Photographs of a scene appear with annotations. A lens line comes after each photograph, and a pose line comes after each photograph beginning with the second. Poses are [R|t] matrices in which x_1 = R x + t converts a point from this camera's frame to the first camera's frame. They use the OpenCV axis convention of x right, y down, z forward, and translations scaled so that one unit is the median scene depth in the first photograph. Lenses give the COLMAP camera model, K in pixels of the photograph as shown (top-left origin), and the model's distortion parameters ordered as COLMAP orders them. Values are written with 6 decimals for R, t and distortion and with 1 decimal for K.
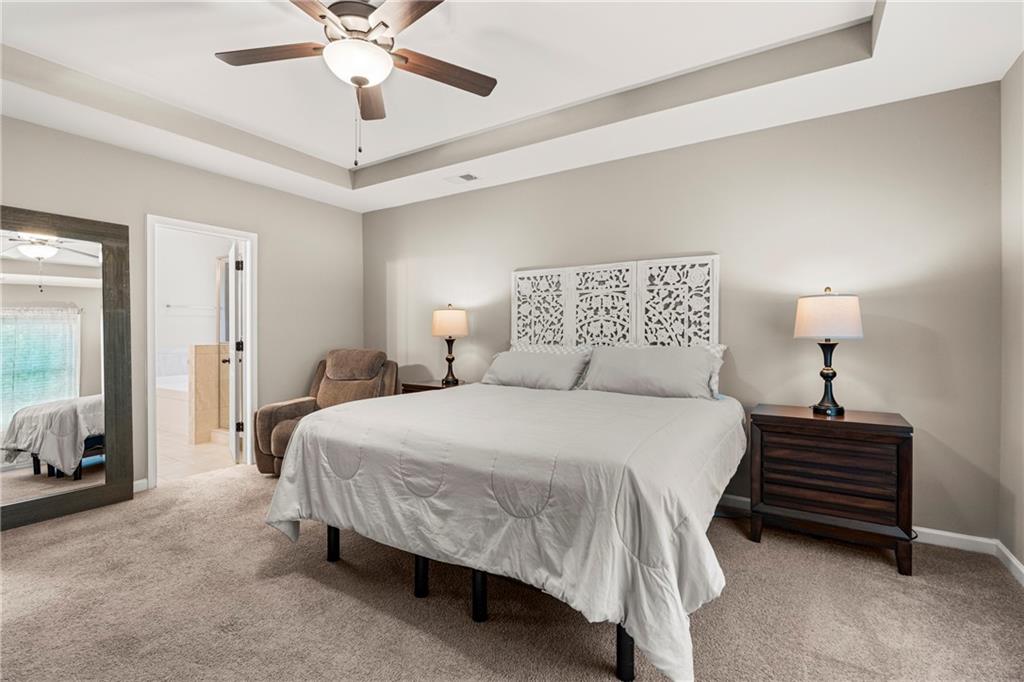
lens RADIAL K [[454.9, 0, 503.7], [0, 454.9, 333.2], [0, 0, 1]] dist [-0.000535, 0.000412]
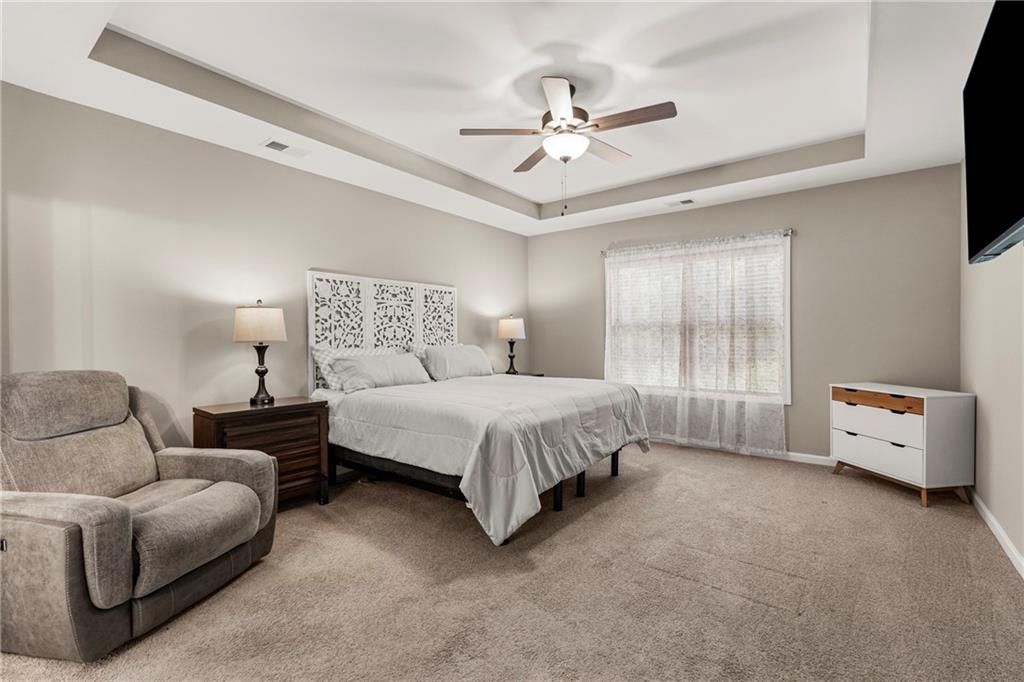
lens RADIAL K [[454.9, 0, 503.0], [0, 454.9, 342.6], [0, 0, 1]] dist [-0.000535, 0.000412]
pose [[0.091039, -0.016328, 0.995713, -0.973812], [0.003712, 0.999864, 0.016057, -0.003474], [-0.995840, 0.002234, 0.091087, 0.599418]]
